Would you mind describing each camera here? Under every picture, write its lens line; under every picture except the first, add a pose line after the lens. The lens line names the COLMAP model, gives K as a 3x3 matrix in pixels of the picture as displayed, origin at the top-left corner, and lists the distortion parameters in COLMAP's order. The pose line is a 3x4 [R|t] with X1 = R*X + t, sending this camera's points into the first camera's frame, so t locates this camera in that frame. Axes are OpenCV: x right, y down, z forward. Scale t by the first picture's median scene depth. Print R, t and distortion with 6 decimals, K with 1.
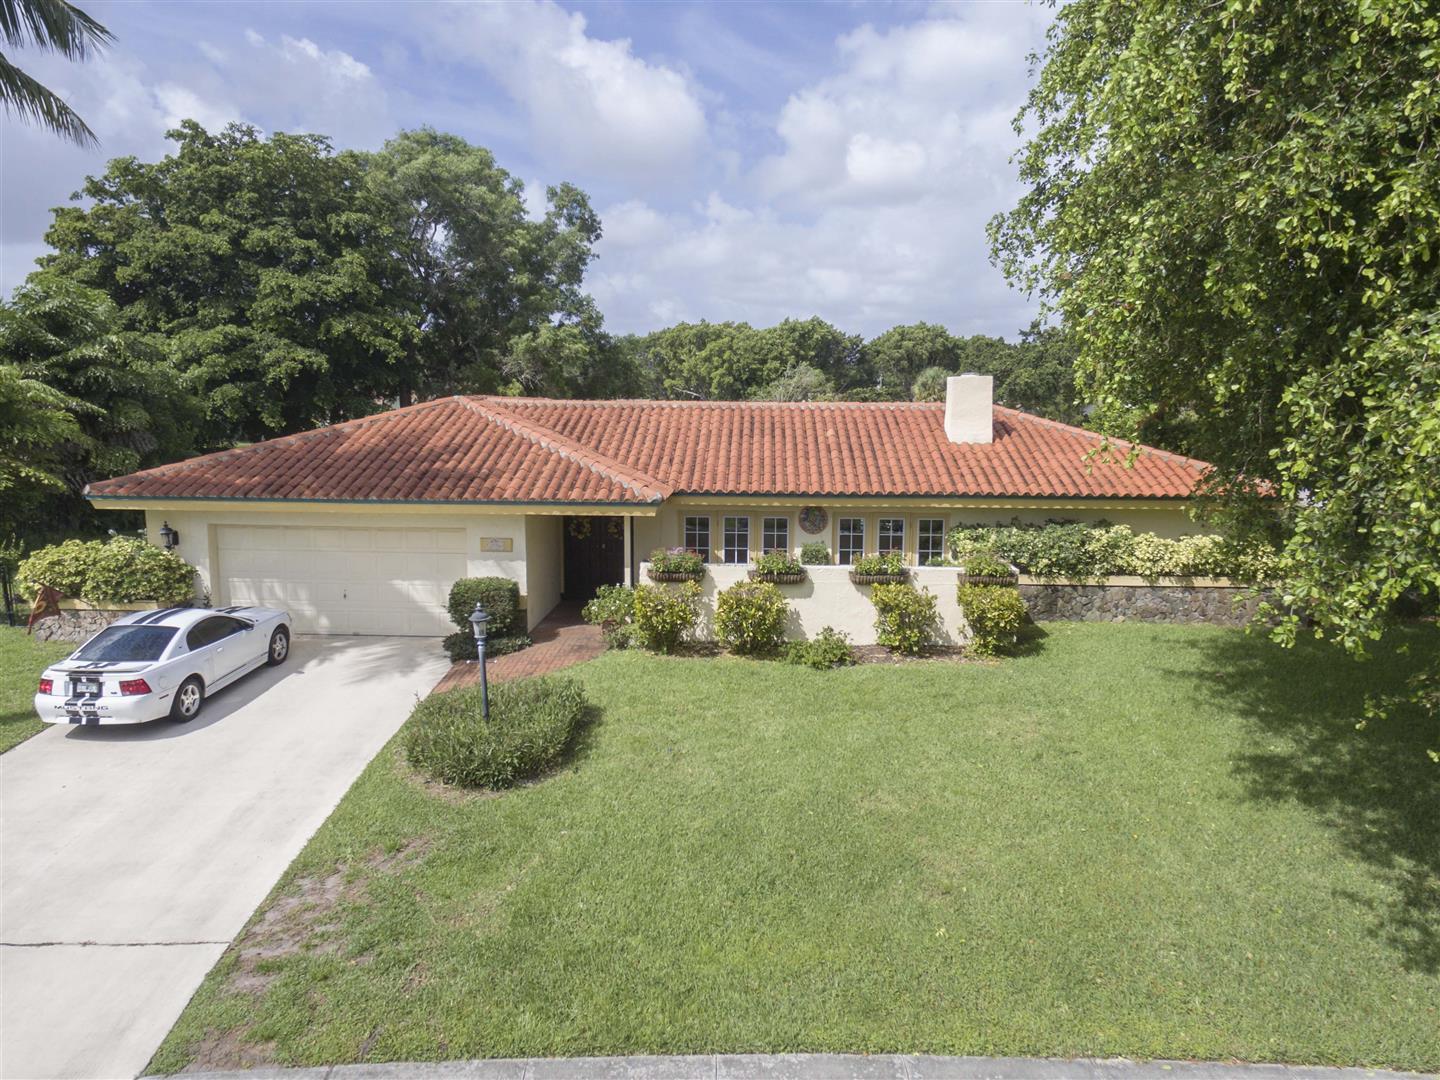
lens RADIAL K [[1005.4, 0, 717.8], [0, 1005.4, 534.9], [0, 0, 1]] dist [0.010167, 0.002162]
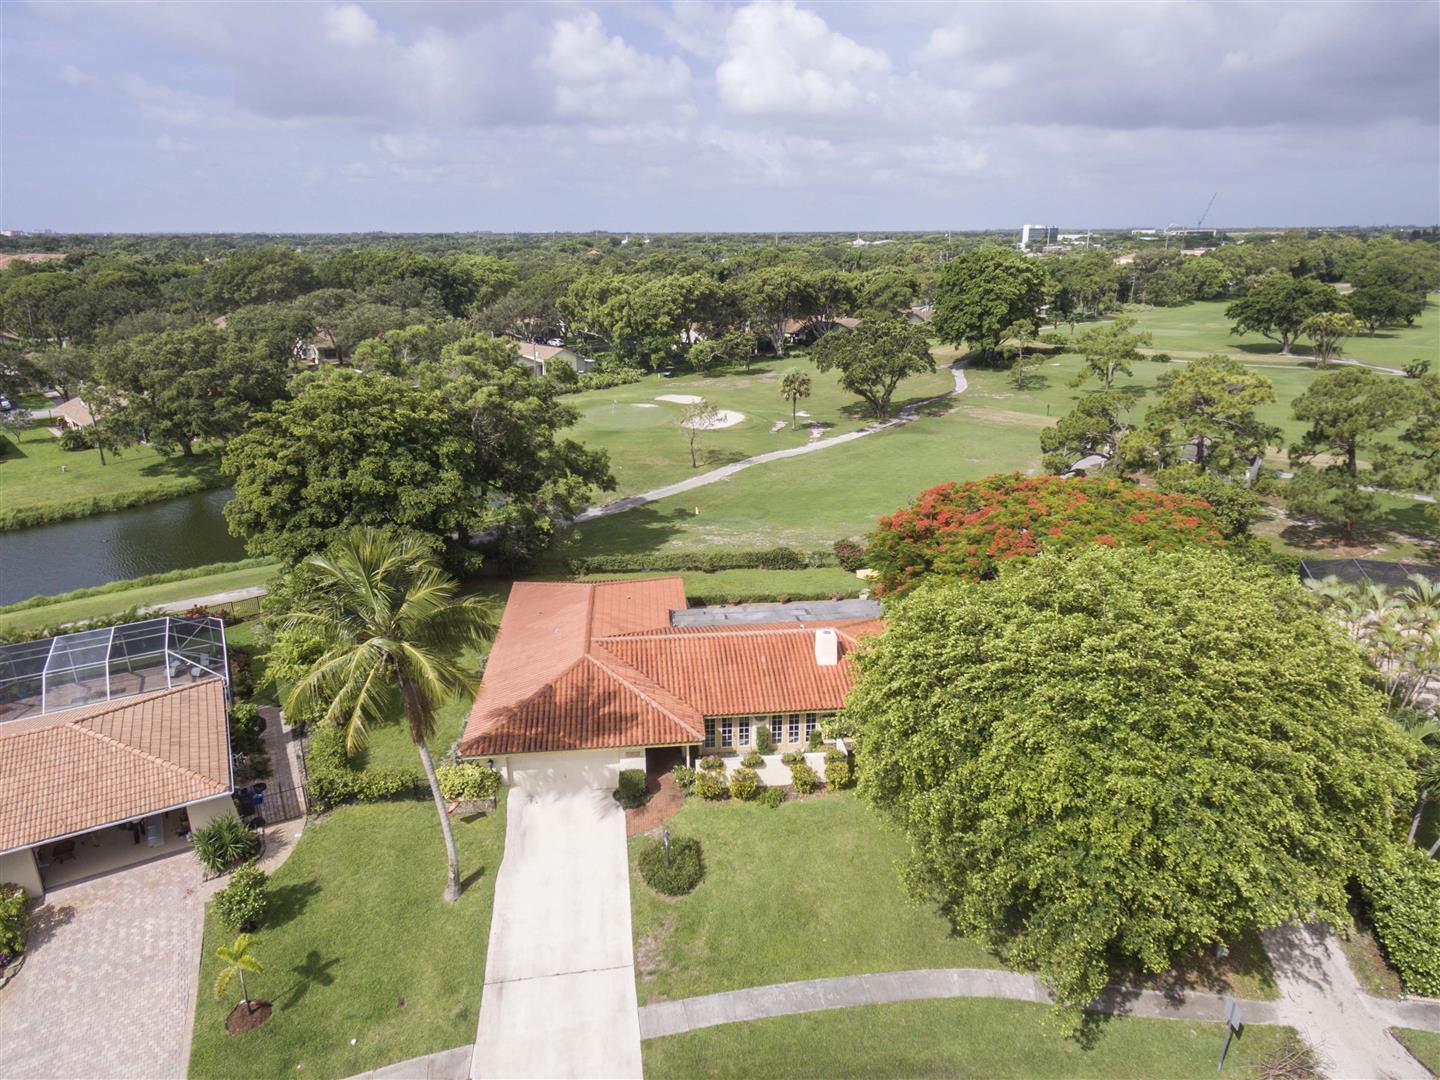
lens RADIAL K [[888.4, 0, 725.9], [0, 888.4, 543.9], [0, 0, 1]] dist [0.003198, 0.001599]
pose [[0.988972, -0.061455, 0.134750, -0.255431], [0.033383, 0.978930, 0.201449, -0.888424], [-0.144291, -0.194729, 0.970186, -0.962002]]
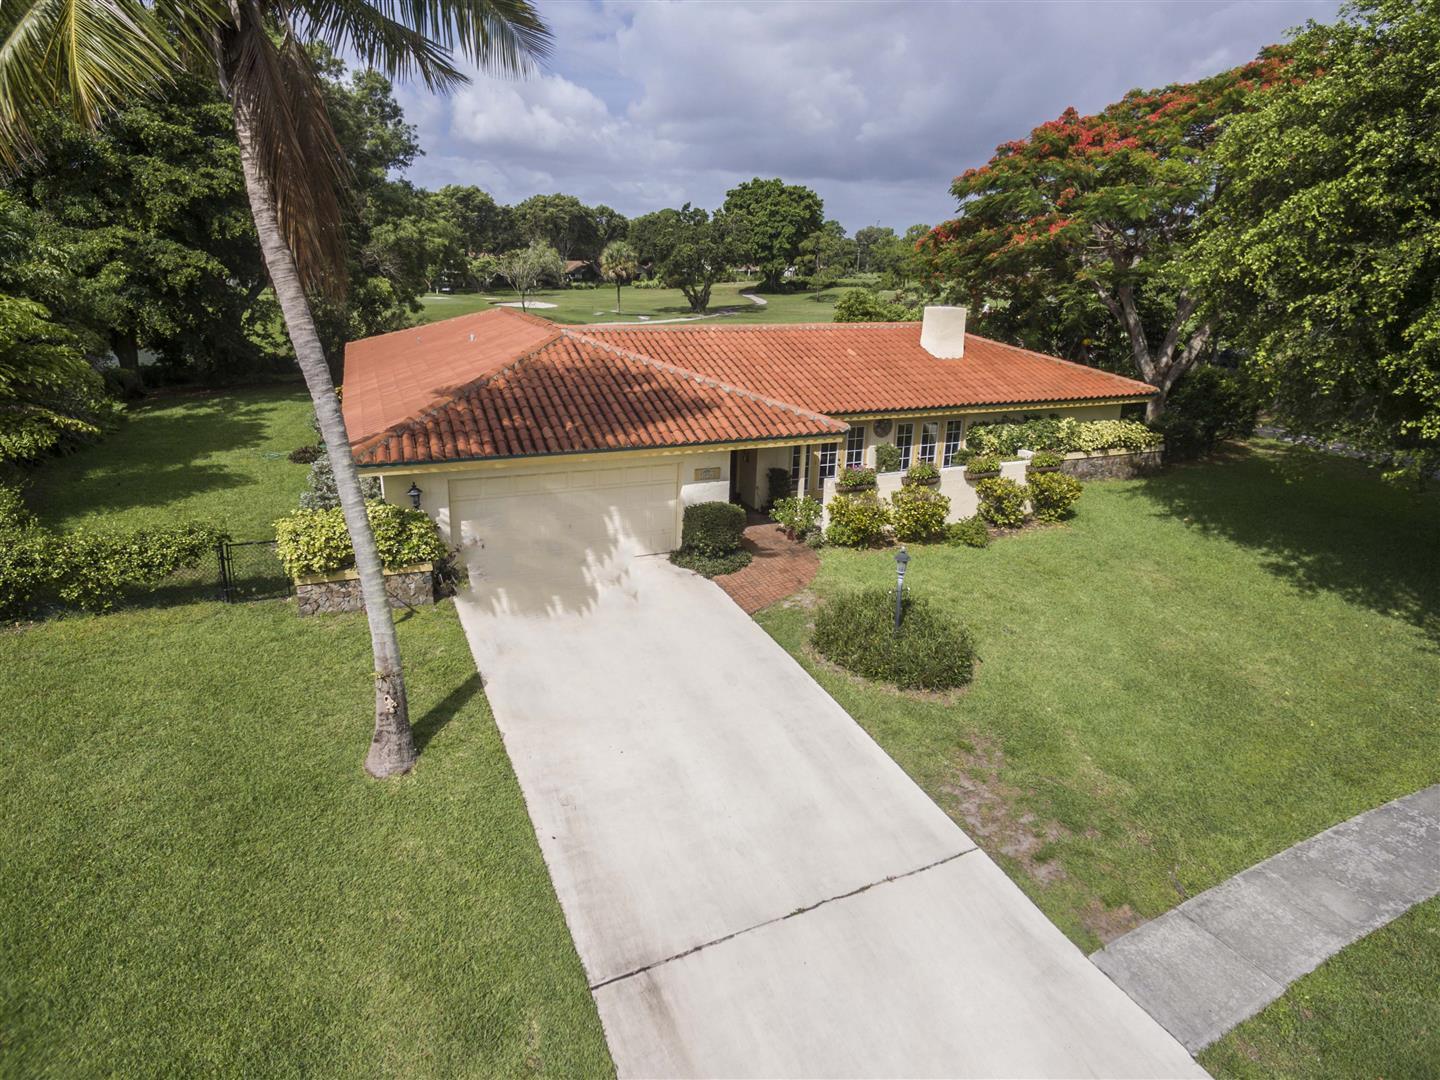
lens RADIAL K [[826.6, 0, 705.4], [0, 826.6, 495.5], [0, 0, 1]] dist [0.003485, 0.000879]
pose [[0.907331, -0.105366, 0.406998, -0.619732], [0.040914, 0.985619, 0.163953, -0.124081], [-0.418421, -0.132108, 0.898594, 0.125718]]
